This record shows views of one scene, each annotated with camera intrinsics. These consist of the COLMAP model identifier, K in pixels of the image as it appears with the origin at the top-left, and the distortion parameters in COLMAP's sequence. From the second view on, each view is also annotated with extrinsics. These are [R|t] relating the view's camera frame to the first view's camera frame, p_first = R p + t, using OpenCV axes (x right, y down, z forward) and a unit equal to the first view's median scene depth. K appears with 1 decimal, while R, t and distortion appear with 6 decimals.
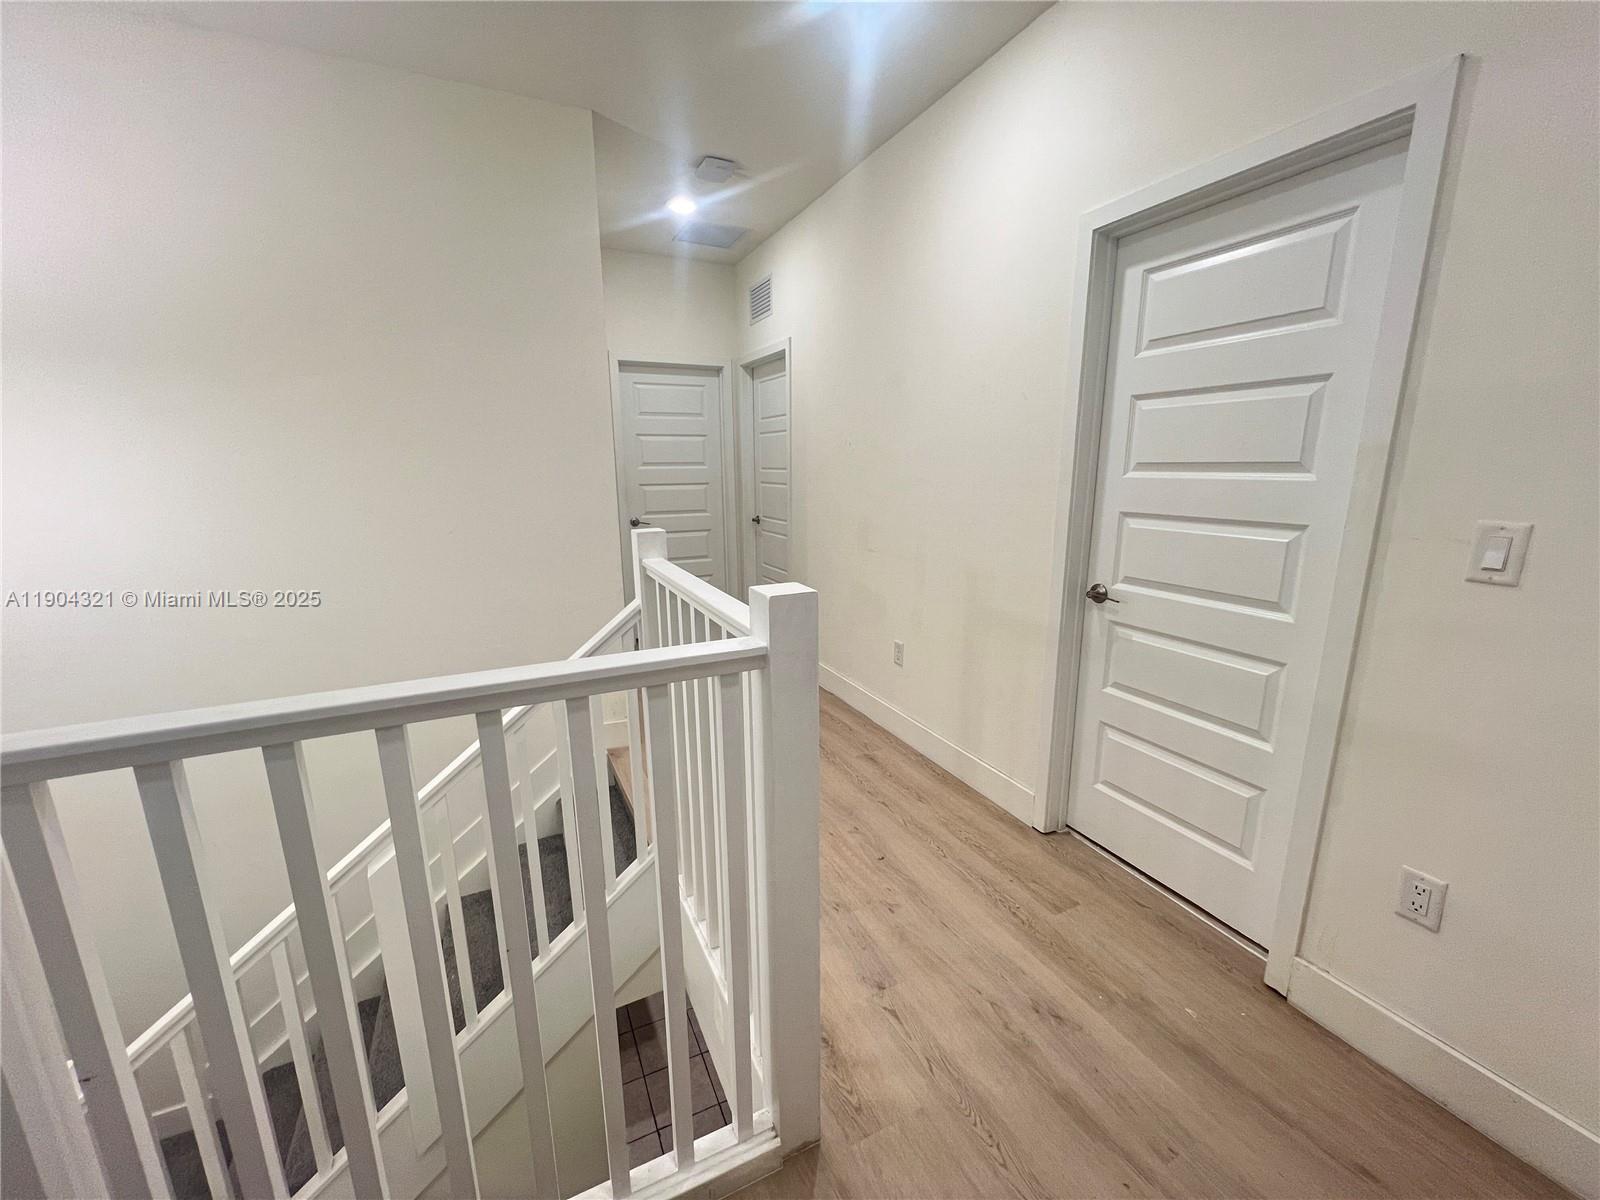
lens RADIAL K [[636.8, 0, 798.5], [0, 636.8, 605.5], [0, 0, 1]] dist [-0.001498, -0.000544]
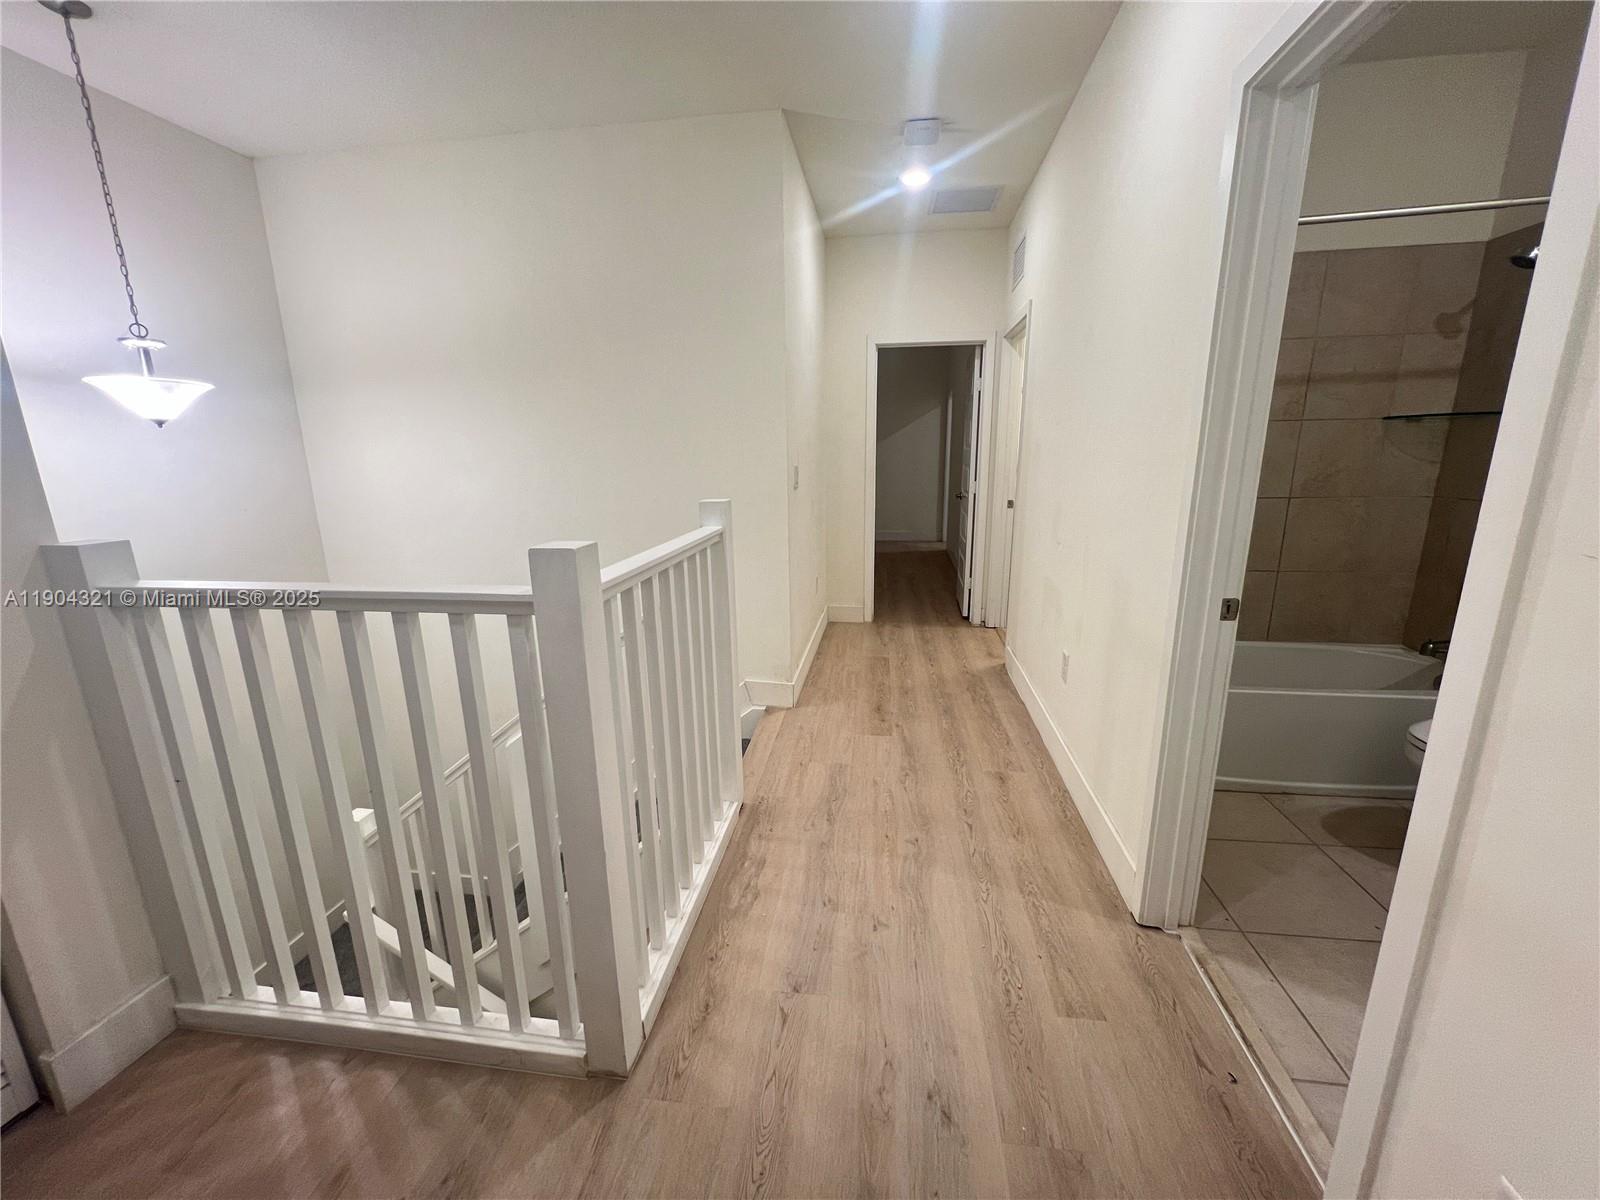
lens RADIAL K [[636.8, 0, 802.0], [0, 636.8, 605.6], [0, 0, 1]] dist [-0.001498, -0.000544]
pose [[0.835637, 0.123809, -0.535147, 0.489822], [-0.113206, 0.992169, 0.052771, -0.014925], [0.537490, 0.016484, 0.843109, 0.168748]]
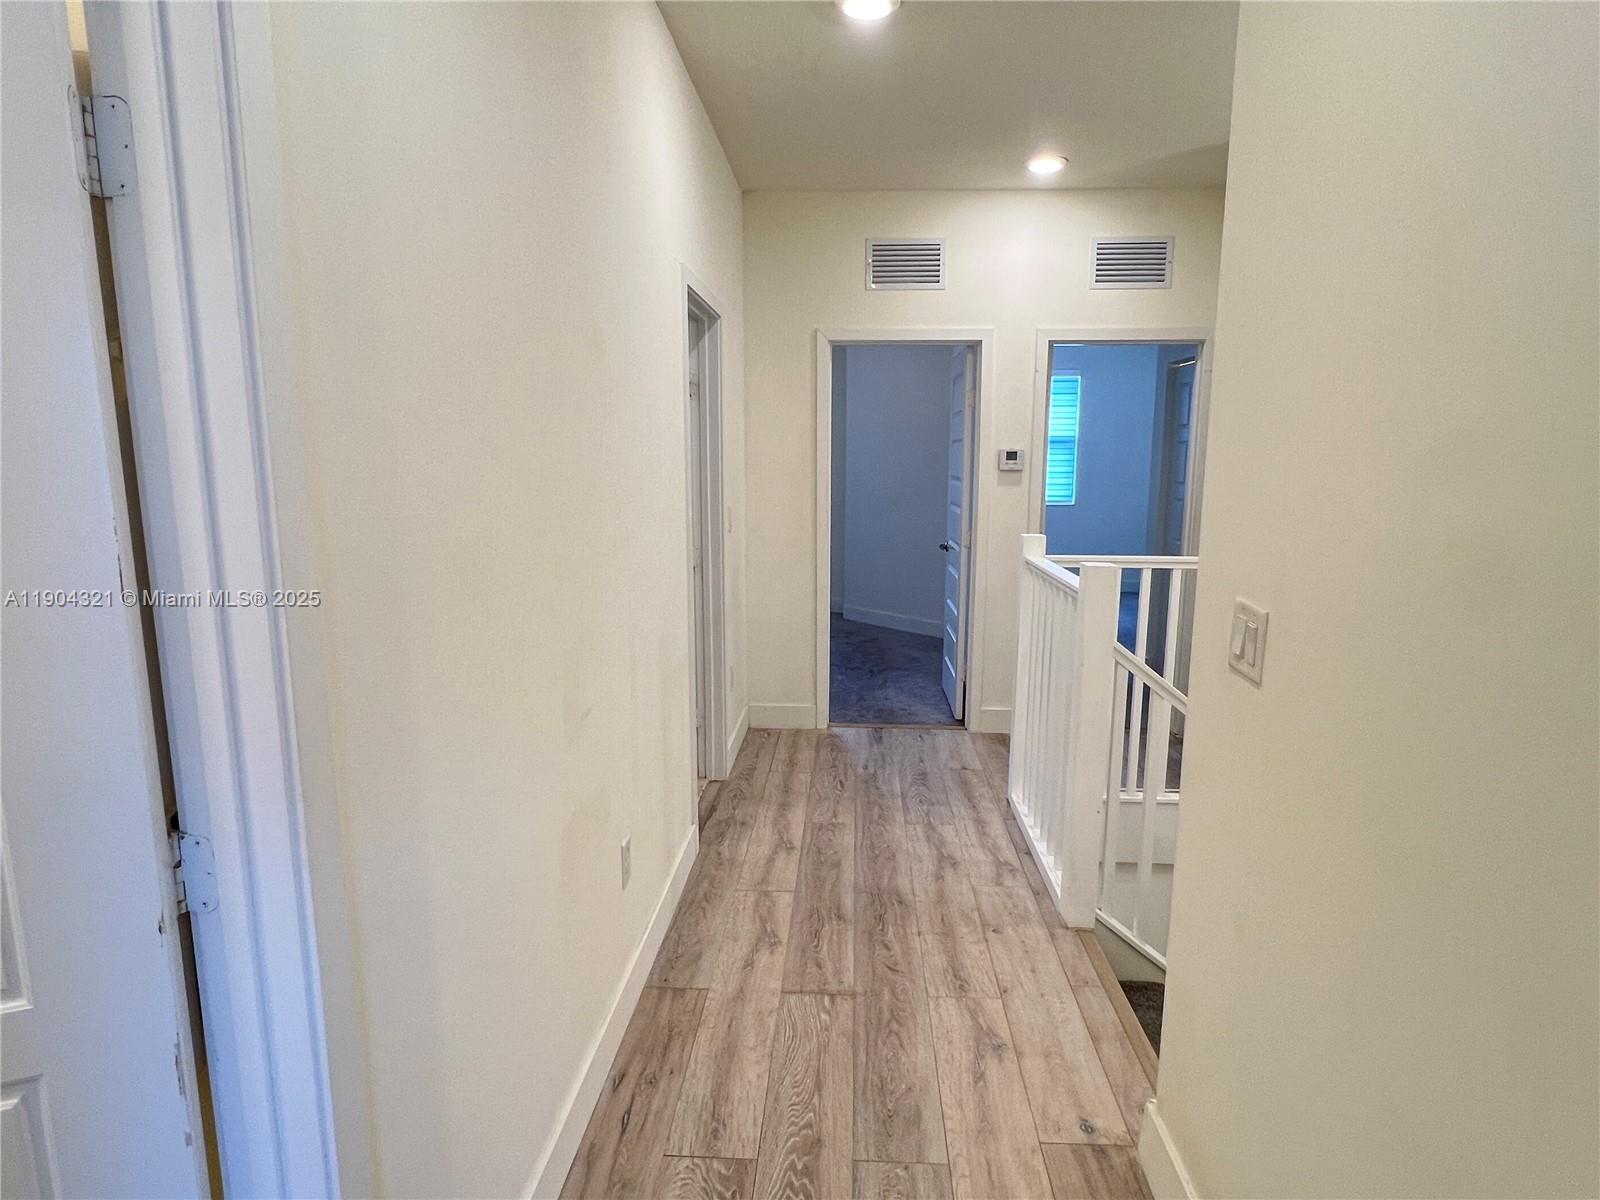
lens RADIAL K [[910.4, 0, 804.8], [0, 910.4, 610.3], [0, 0, 1]] dist [-0.007110, -0.001123]
pose [[-0.878602, -0.076788, 0.471341, -0.499114], [0.109068, 0.928637, 0.354595, -0.590585], [-0.464933, 0.362956, -0.807527, 2.340645]]
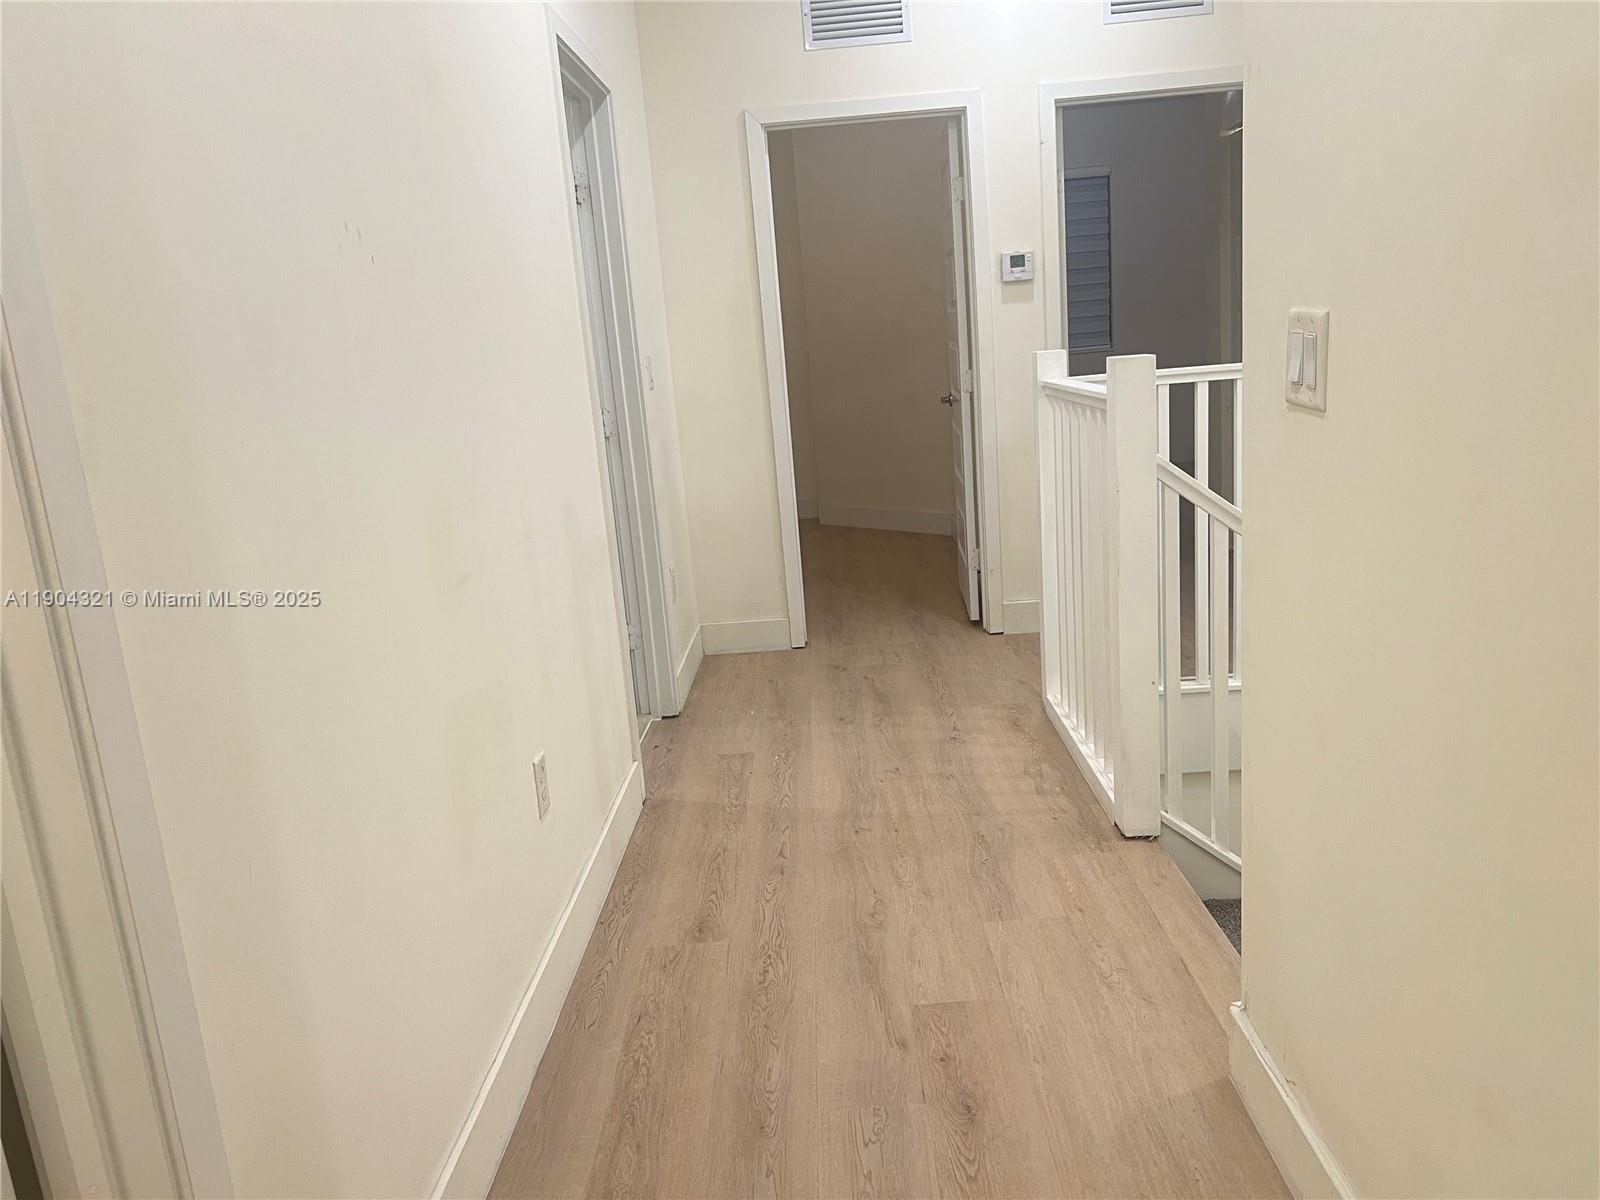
lens RADIAL K [[1201.4, 0, 804.4], [0, 1201.4, 606.0], [0, 0, 1]] dist [0.062844, -0.063314]
pose [[-0.892232, -0.023296, 0.450975, -0.534497], [0.180370, 0.897162, 0.403197, -0.488772], [-0.413991, 0.441088, -0.796275, 2.382720]]
